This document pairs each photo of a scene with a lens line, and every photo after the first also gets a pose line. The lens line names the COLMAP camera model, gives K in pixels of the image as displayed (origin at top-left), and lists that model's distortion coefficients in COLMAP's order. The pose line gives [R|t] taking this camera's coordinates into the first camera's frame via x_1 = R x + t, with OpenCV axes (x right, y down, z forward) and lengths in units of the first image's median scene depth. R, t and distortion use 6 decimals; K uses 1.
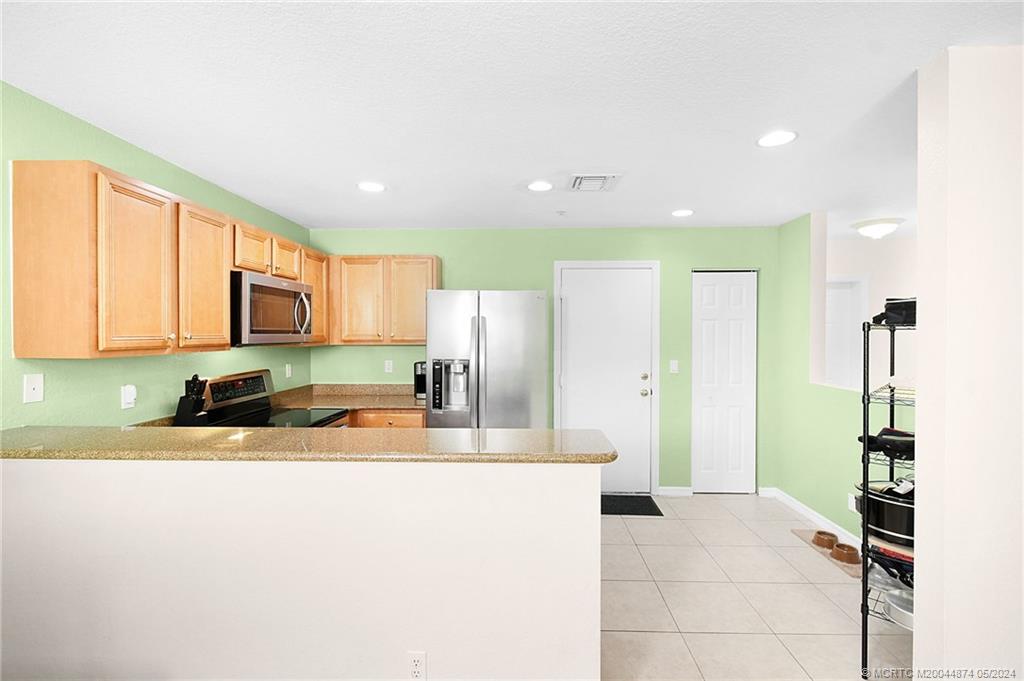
lens RADIAL K [[444.4, 0, 512.0], [0, 444.4, 340.5], [0, 0, 1]] dist [0.001436, 0.000072]
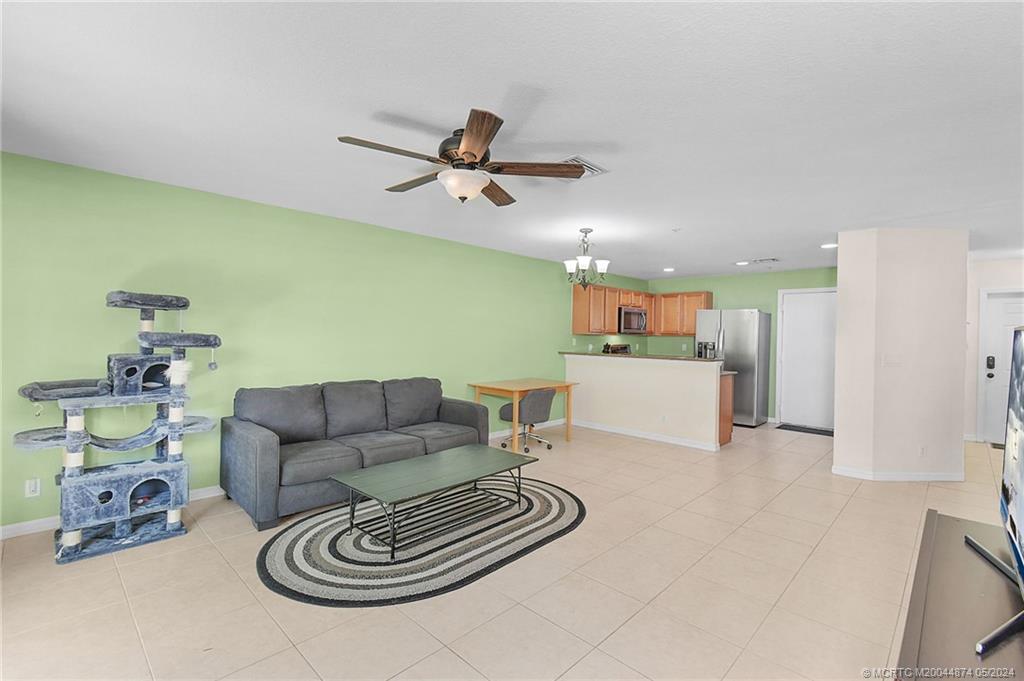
lens RADIAL K [[463.3, 0, 512.0], [0, 463.3, 340.5], [0, 0, 1]] dist [-0.002901, -0.000033]
pose [[0.725970, 0.024032, -0.687306, 0.718037], [-0.028859, 0.999574, 0.004468, 0.051169], [0.687120, 0.016591, 0.726354, -1.265786]]
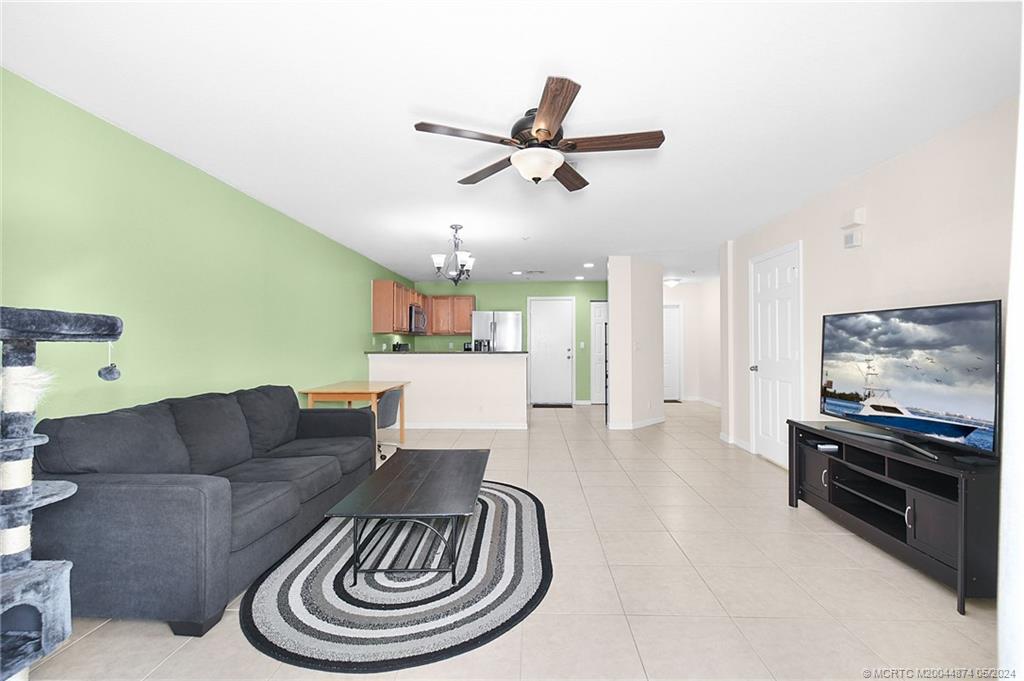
lens RADIAL K [[463.3, 0, 512.0], [0, 463.3, 340.5], [0, 0, 1]] dist [-0.002901, -0.000033]
pose [[0.999918, -0.001224, -0.012776, 0.057204], [0.000943, 0.999758, -0.021965, 0.102745], [0.012800, 0.021951, 0.999677, -1.533837]]
